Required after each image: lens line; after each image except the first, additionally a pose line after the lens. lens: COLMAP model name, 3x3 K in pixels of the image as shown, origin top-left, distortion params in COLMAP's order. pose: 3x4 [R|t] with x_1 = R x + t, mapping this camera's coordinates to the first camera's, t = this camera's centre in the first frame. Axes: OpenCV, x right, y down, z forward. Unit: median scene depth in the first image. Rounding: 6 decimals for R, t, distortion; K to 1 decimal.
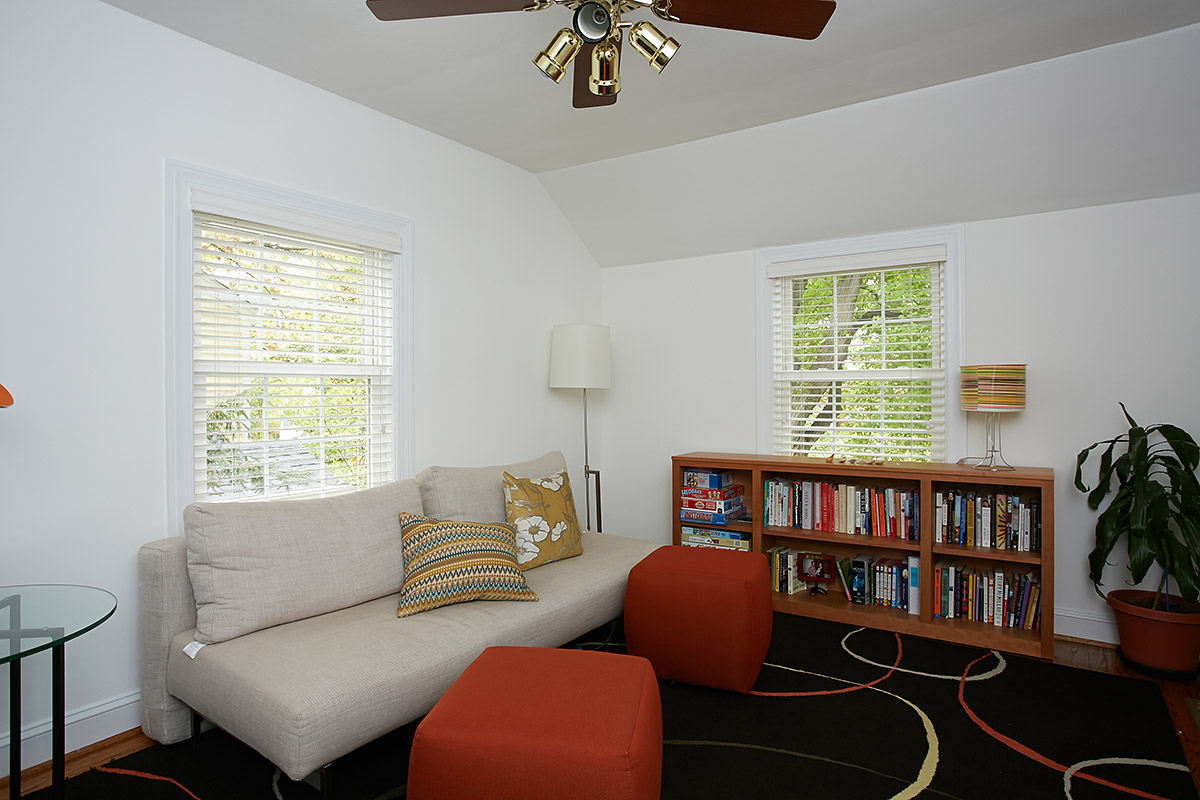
lens RADIAL K [[680.9, 0, 595.8], [0, 680.9, 395.5], [0, 0, 1]] dist [-0.022279, 0.010100]
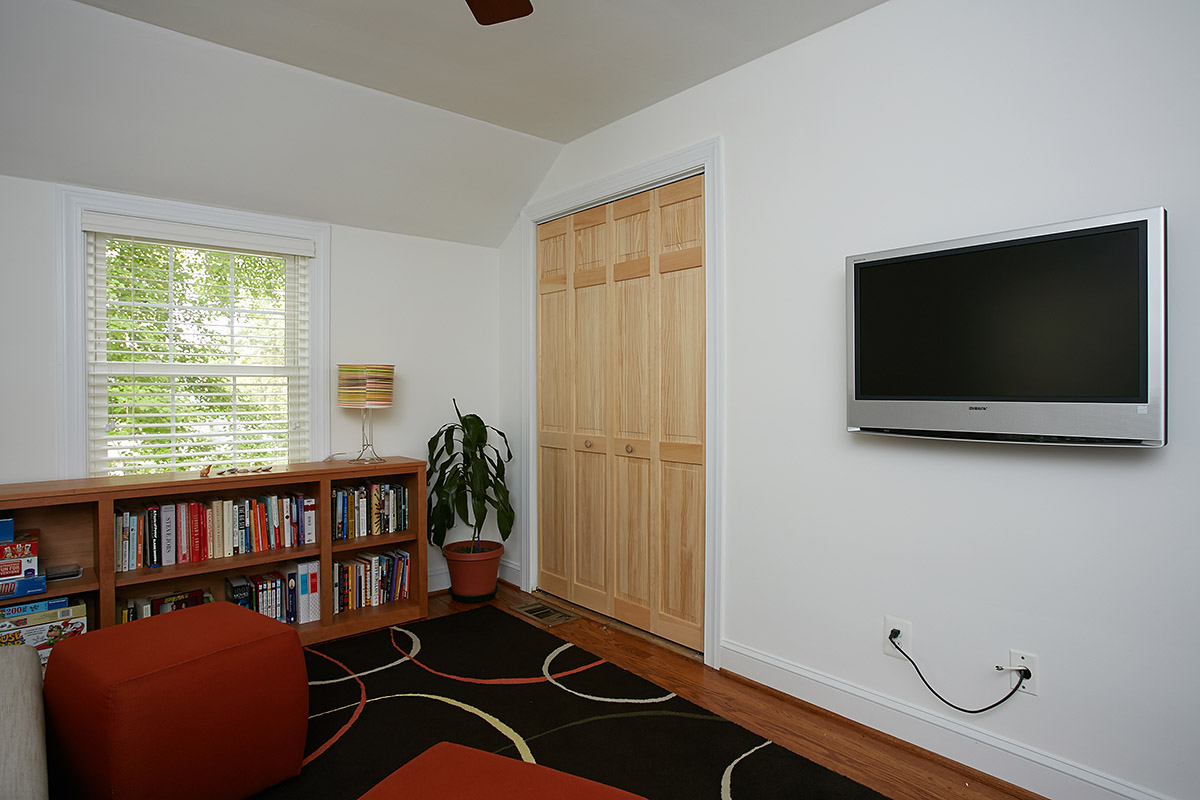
lens RADIAL K [[680.9, 0, 597.2], [0, 680.9, 397.5], [0, 0, 1]] dist [-0.022279, 0.010100]
pose [[0.250455, -0.009516, 0.968081, -0.355600], [0.003998, 0.999953, 0.008795, -0.001278], [-0.968120, 0.001668, 0.250481, 0.371199]]
